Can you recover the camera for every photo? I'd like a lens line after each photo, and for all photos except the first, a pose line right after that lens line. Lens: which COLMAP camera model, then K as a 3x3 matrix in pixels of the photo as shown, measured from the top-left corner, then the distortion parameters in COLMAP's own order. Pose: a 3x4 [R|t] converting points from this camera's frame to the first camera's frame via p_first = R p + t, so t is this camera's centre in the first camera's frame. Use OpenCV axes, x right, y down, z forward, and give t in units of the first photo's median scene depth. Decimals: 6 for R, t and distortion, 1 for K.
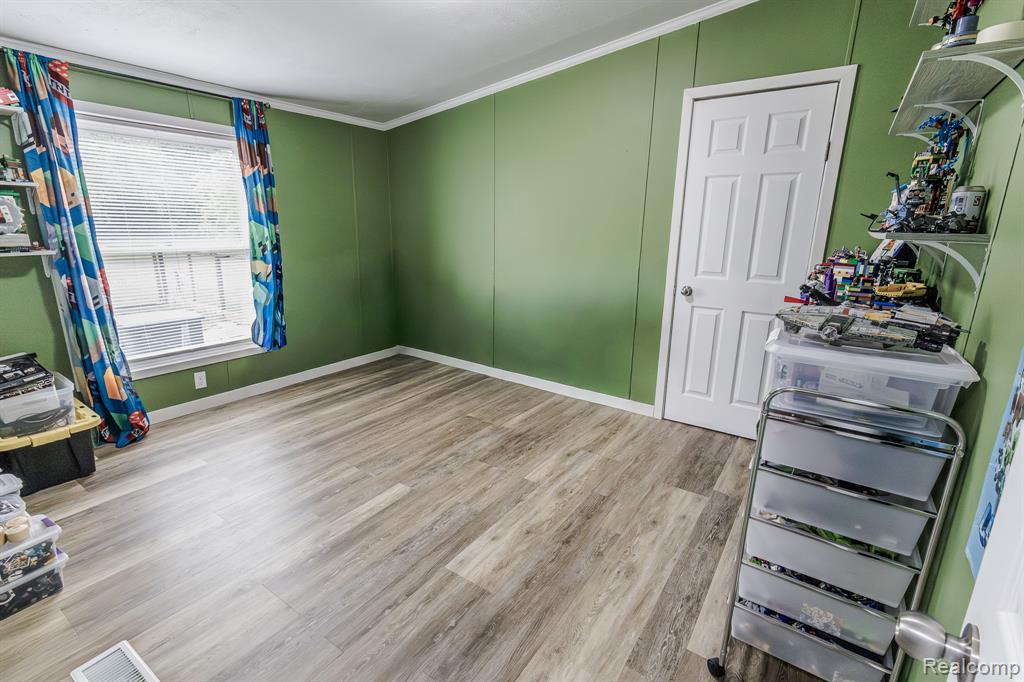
lens RADIAL K [[468.3, 0, 510.4], [0, 468.3, 340.3], [0, 0, 1]] dist [0.002370, 0.001092]
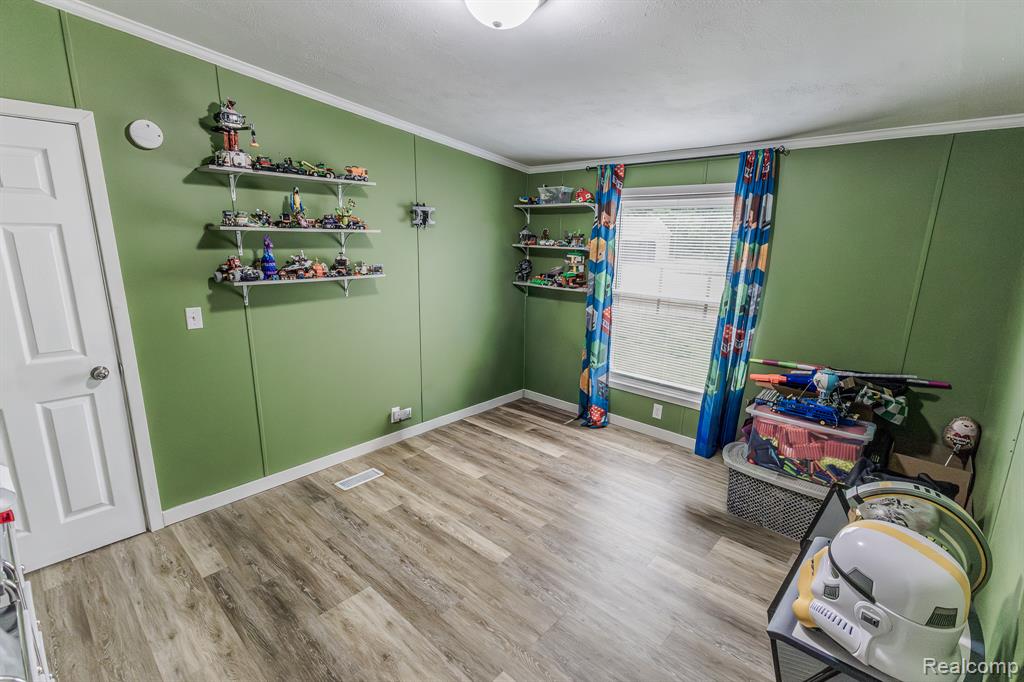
lens RADIAL K [[468.3, 0, 510.4], [0, 468.3, 340.3], [0, 0, 1]] dist [0.002370, 0.001092]
pose [[-0.130737, 0.200036, -0.971027, 0.604292], [-0.267070, 0.936121, 0.228803, -0.322765], [0.954768, 0.289245, -0.068962, 0.928812]]
